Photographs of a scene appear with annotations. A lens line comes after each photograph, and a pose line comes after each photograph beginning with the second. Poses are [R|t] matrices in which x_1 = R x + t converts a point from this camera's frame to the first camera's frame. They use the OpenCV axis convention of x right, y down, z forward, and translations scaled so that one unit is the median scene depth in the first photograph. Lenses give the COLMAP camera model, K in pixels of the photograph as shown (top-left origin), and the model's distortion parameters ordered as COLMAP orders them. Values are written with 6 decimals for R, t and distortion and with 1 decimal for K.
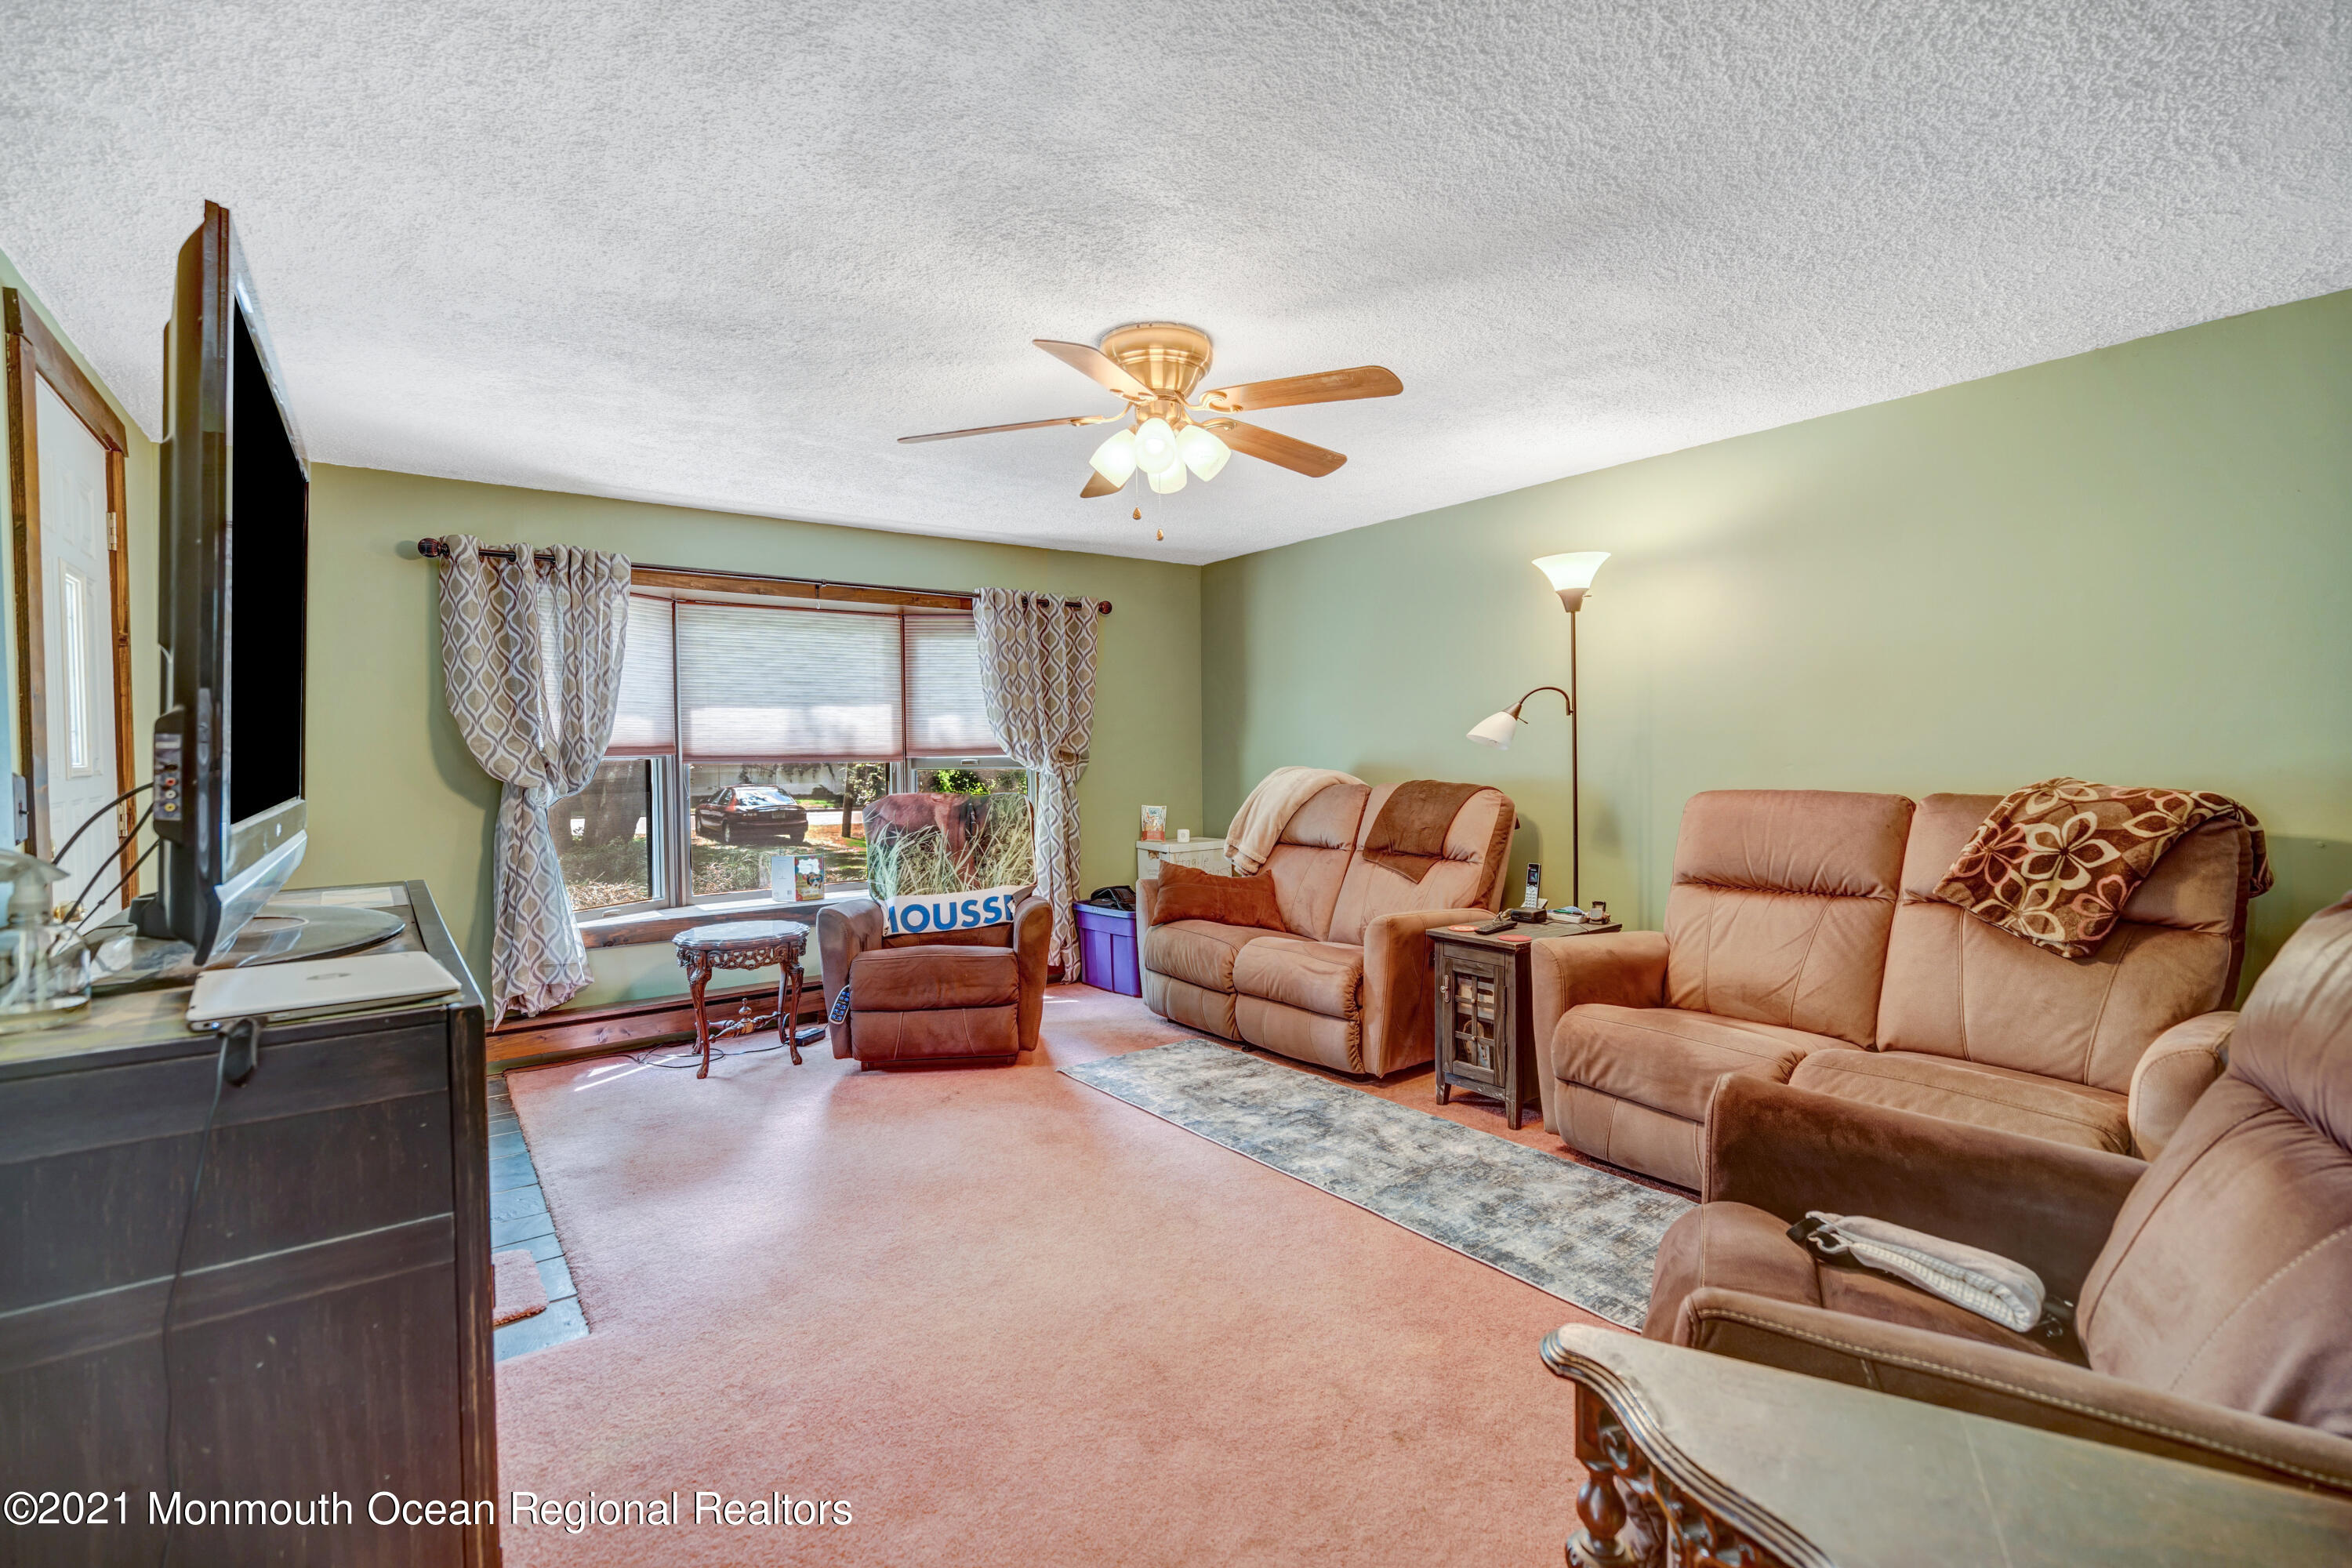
lens RADIAL K [[1064.0, 0, 1195.8], [0, 1064.0, 781.3], [0, 0, 1]] dist [-0.000068, 0.000732]
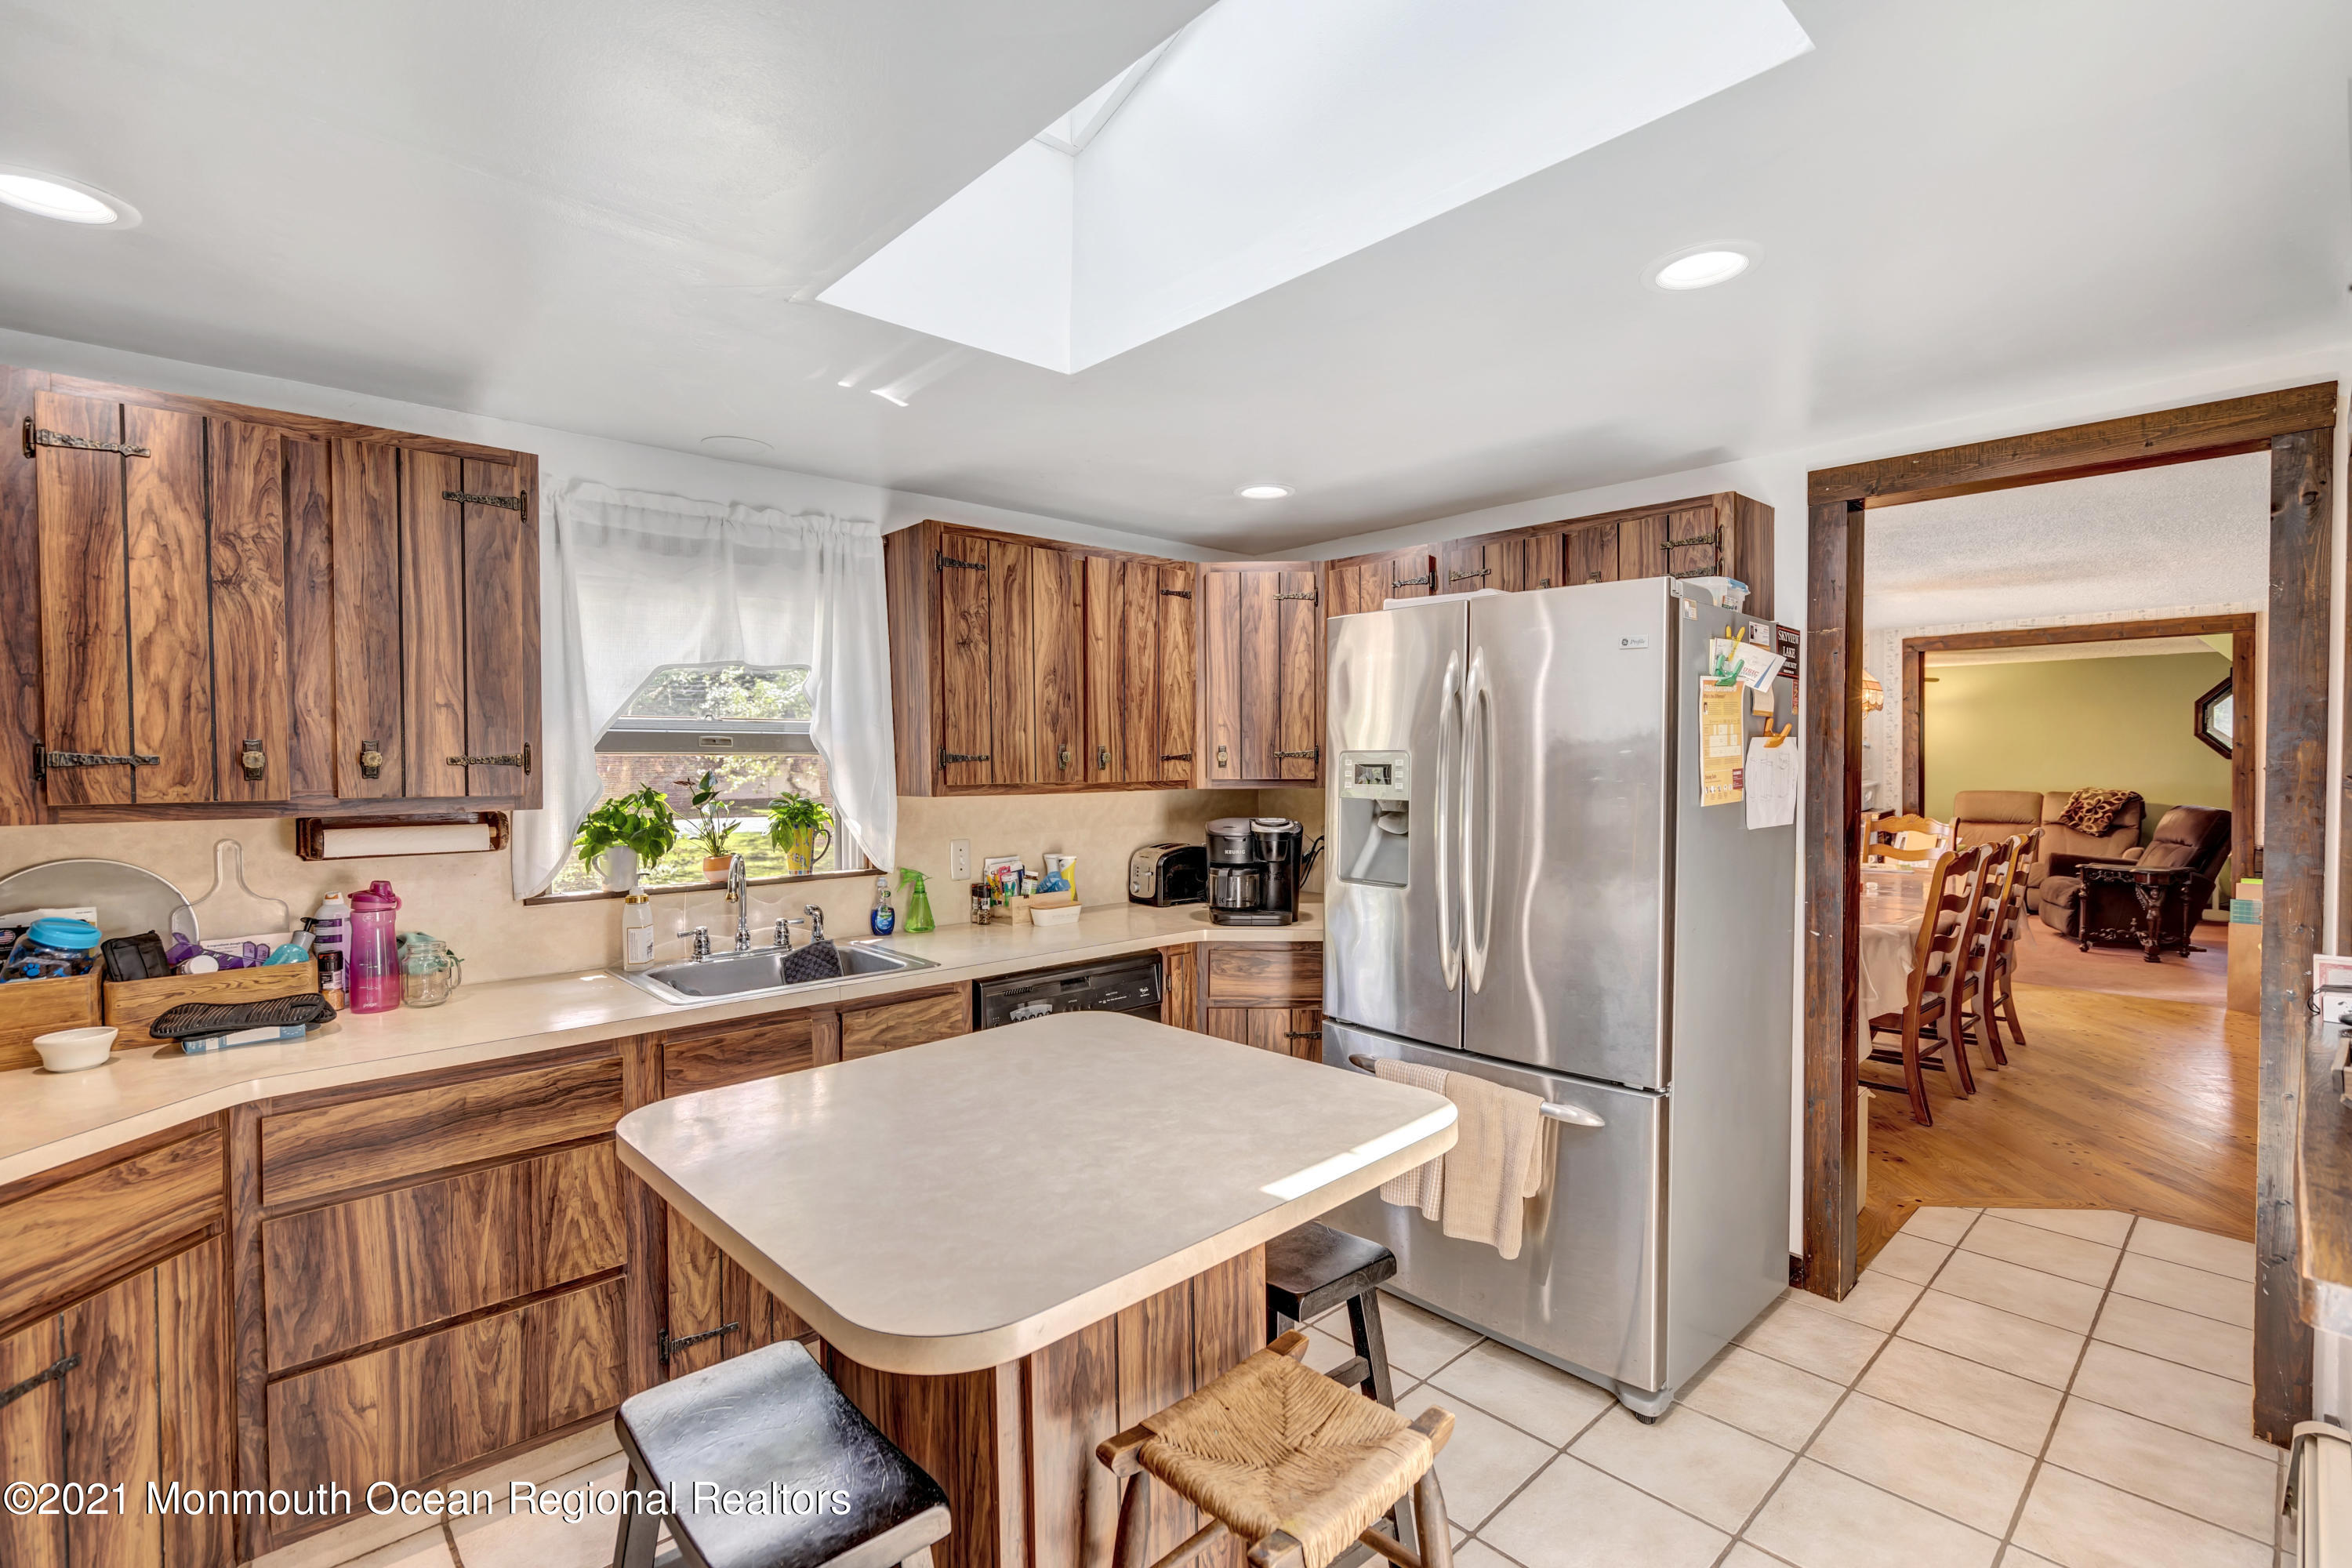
lens RADIAL K [[1064.0, 0, 1195.8], [0, 1064.0, 781.3], [0, 0, 1]] dist [-0.000068, 0.000732]
pose [[0.993576, 0.002999, 0.113131, -2.368729], [-0.002325, 0.999979, -0.006088, 0.006425], [-0.113147, 0.005786, 0.993561, -2.025312]]
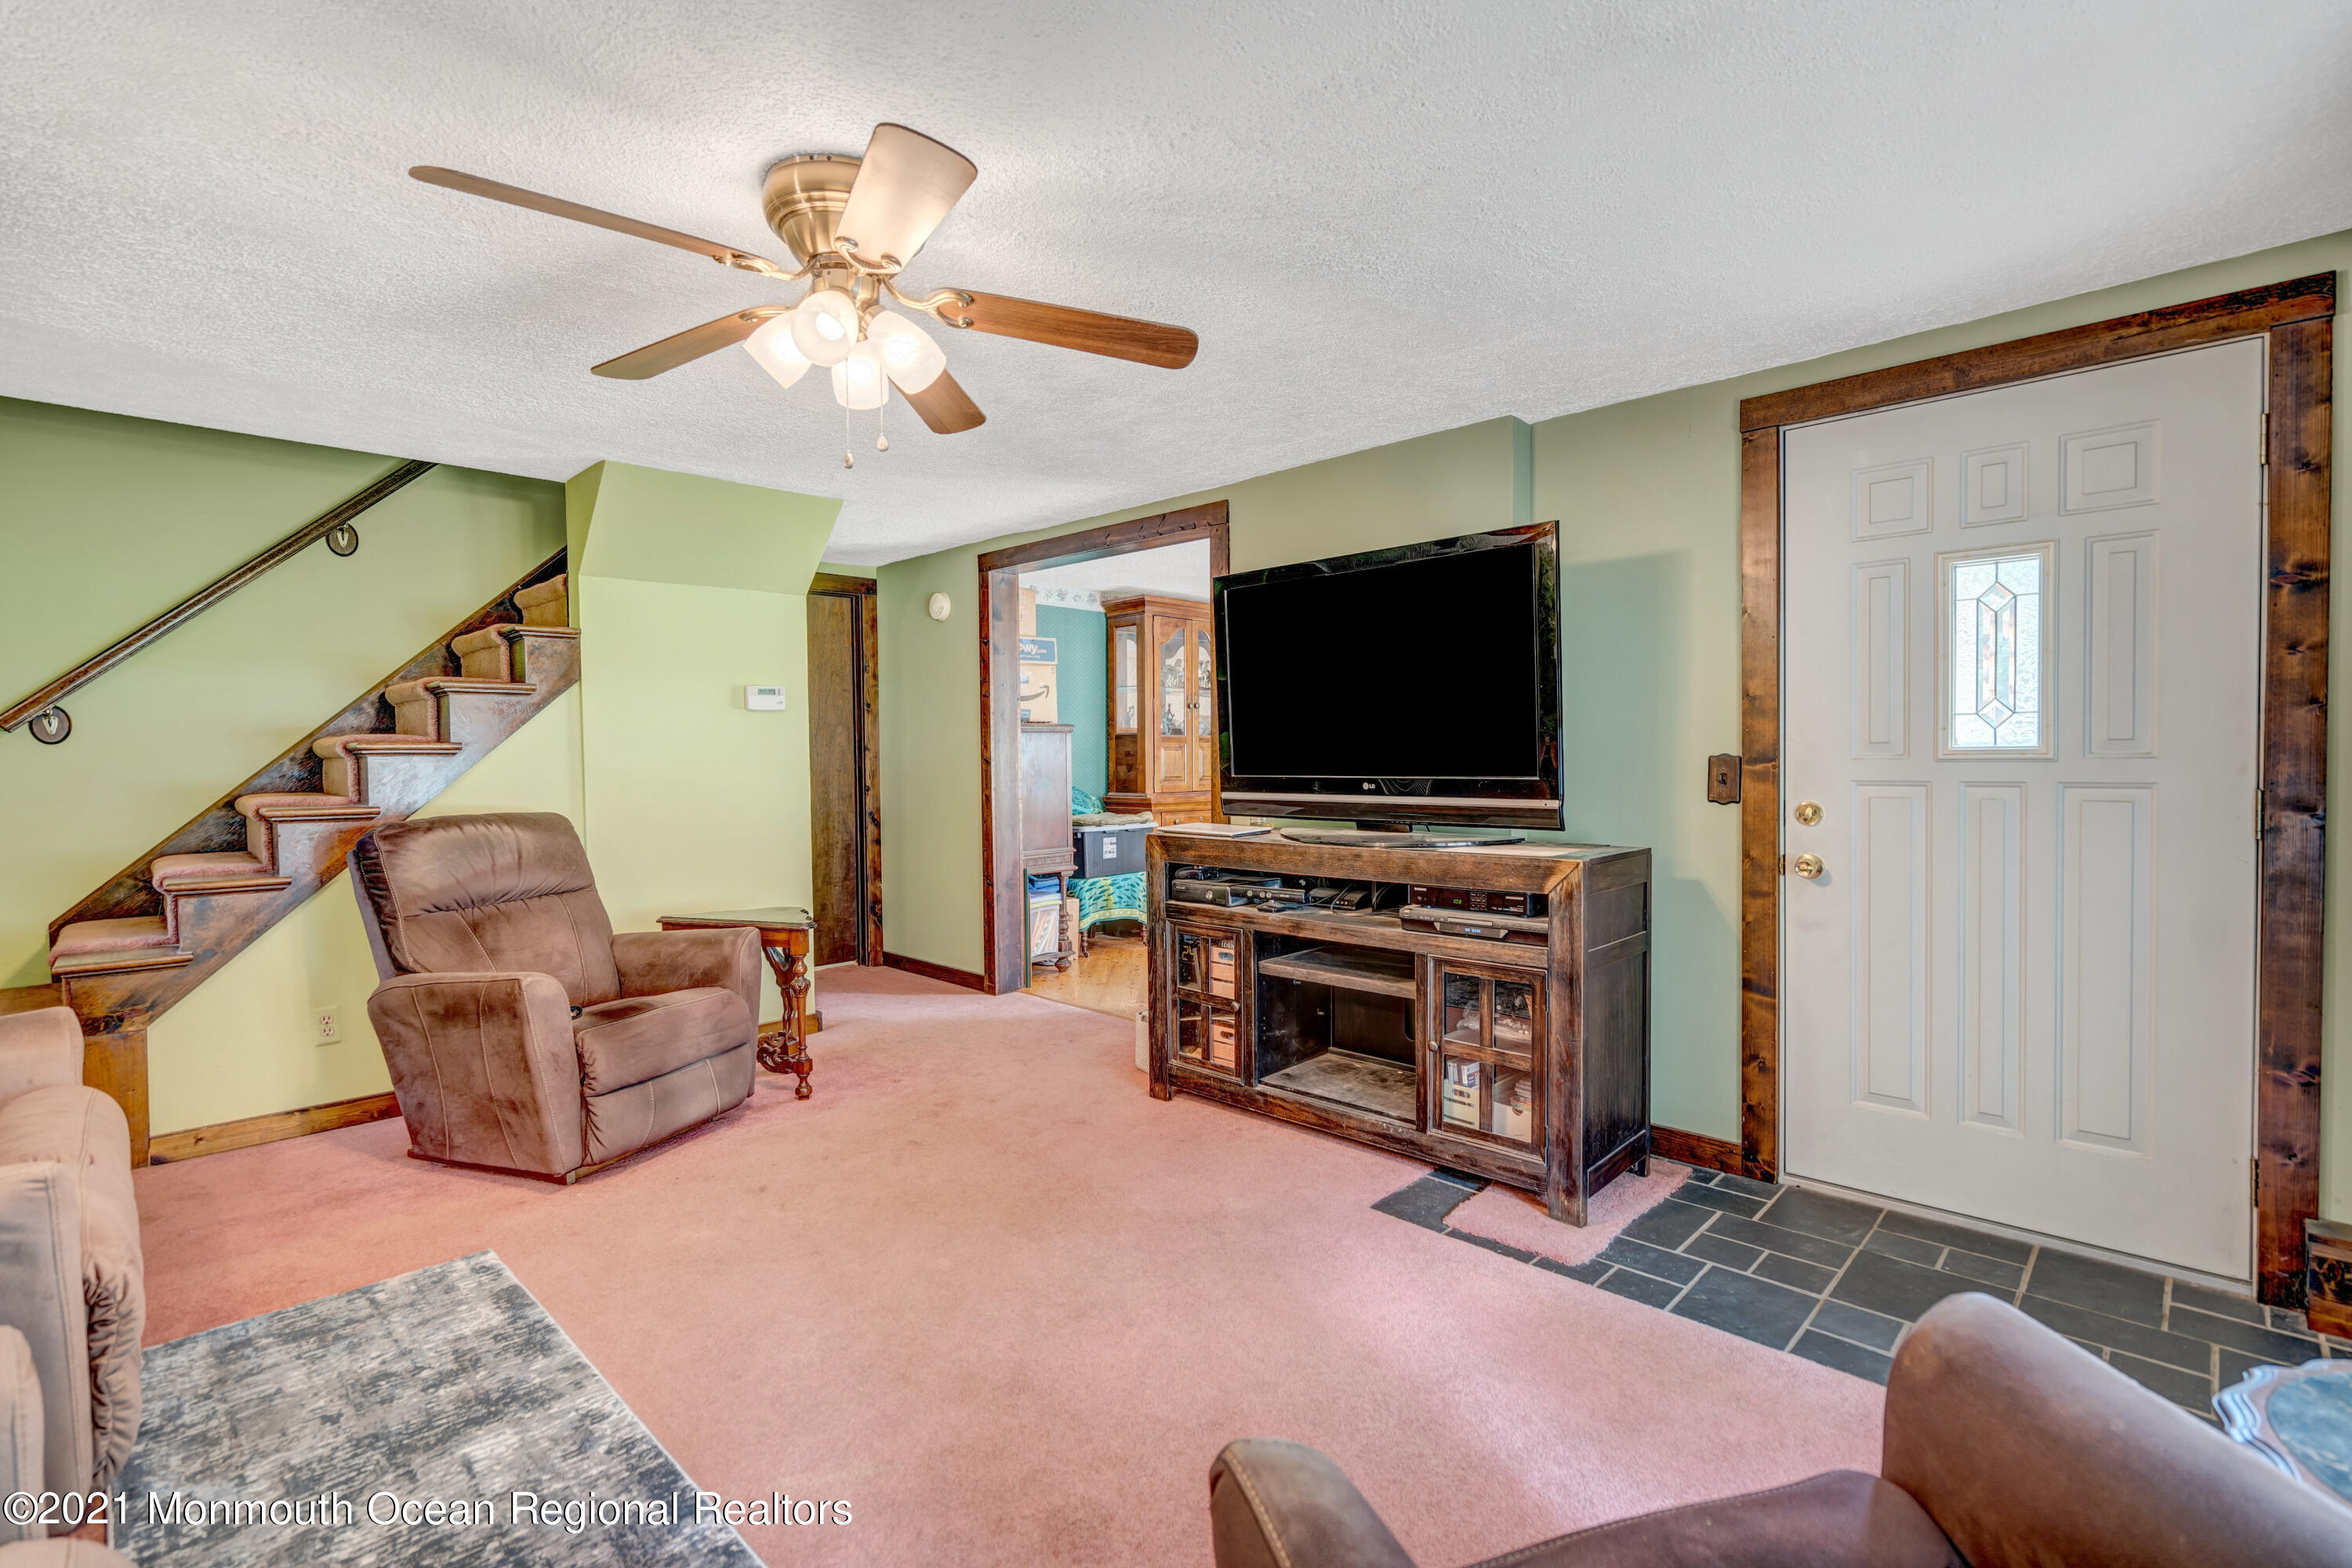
lens RADIAL K [[1070.1, 0, 1185.9], [0, 1070.1, 769.0], [0, 0, 1]] dist [-0.003316, 0.000068]
pose [[-0.987335, 0.026376, -0.156444, -0.129523], [0.018814, 0.998591, 0.049621, -0.051849], [0.157533, 0.046049, -0.986440, 1.673627]]
